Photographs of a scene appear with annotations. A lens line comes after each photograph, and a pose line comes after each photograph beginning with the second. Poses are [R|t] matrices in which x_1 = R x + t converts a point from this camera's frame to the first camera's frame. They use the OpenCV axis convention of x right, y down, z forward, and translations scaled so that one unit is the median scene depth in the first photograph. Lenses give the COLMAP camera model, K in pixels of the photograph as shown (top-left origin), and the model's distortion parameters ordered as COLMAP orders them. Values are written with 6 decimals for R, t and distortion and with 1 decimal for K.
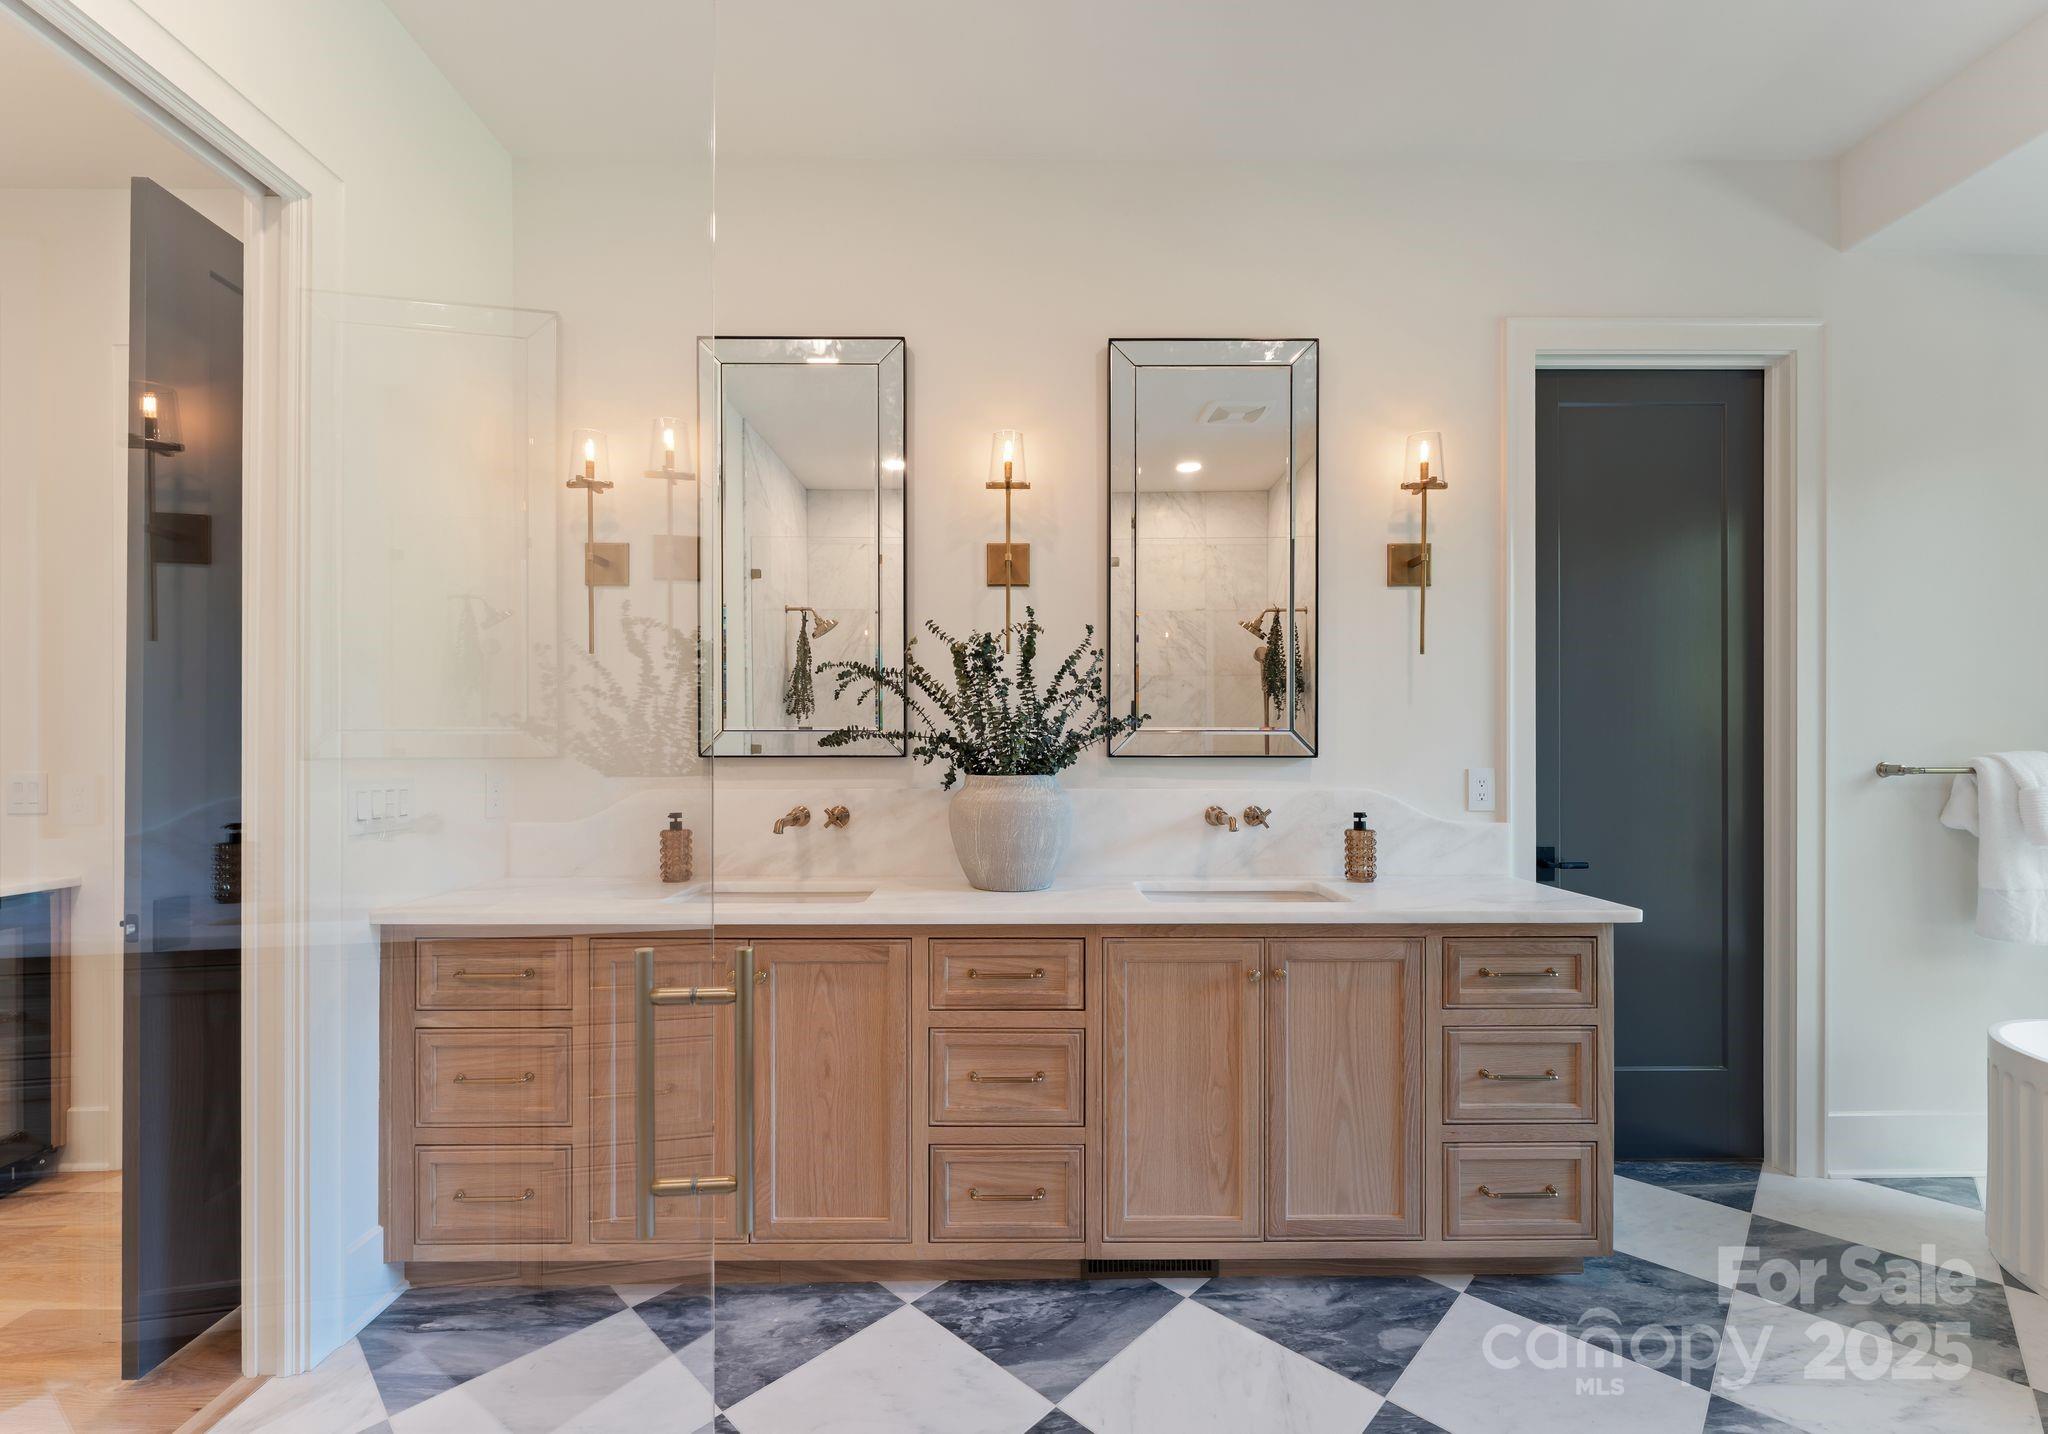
lens RADIAL K [[849.5, 0, 1026.4], [0, 849.5, 759.4], [0, 0, 1]] dist [-0.000099, -0.000062]
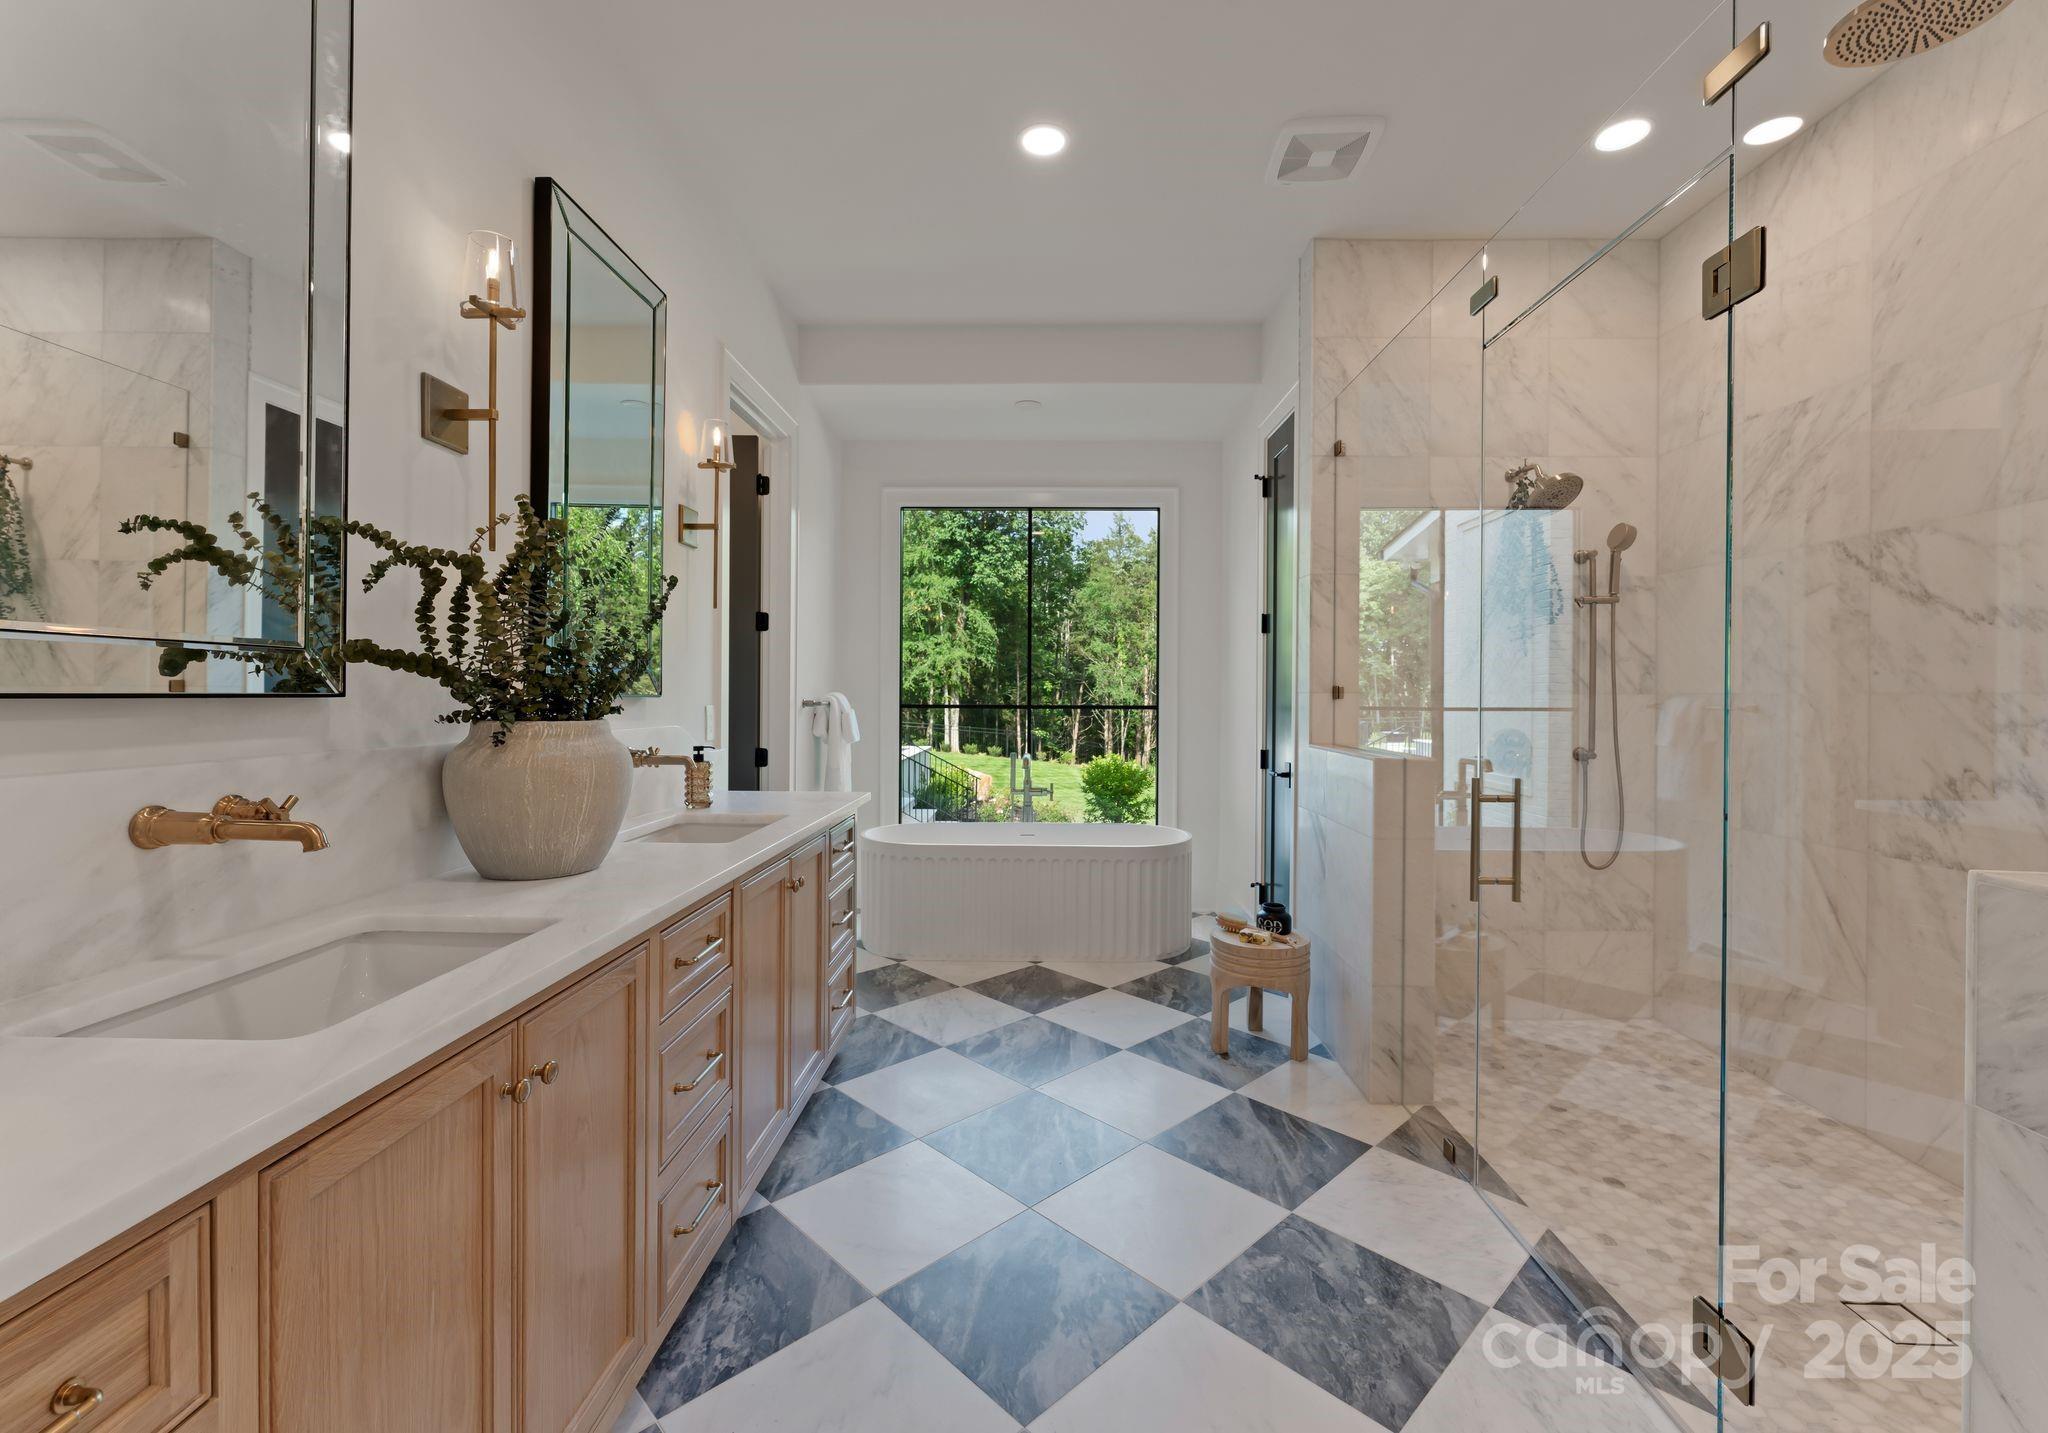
lens RADIAL K [[886.7, 0, 1027.1], [0, 886.7, 695.0], [0, 0, 1]] dist [0.000194, -0.000007]
pose [[0.032813, -0.001518, 0.999460, -0.914246], [-0.006387, 0.999978, 0.001728, -0.010876], [-0.999441, -0.006440, 0.032802, 0.645005]]
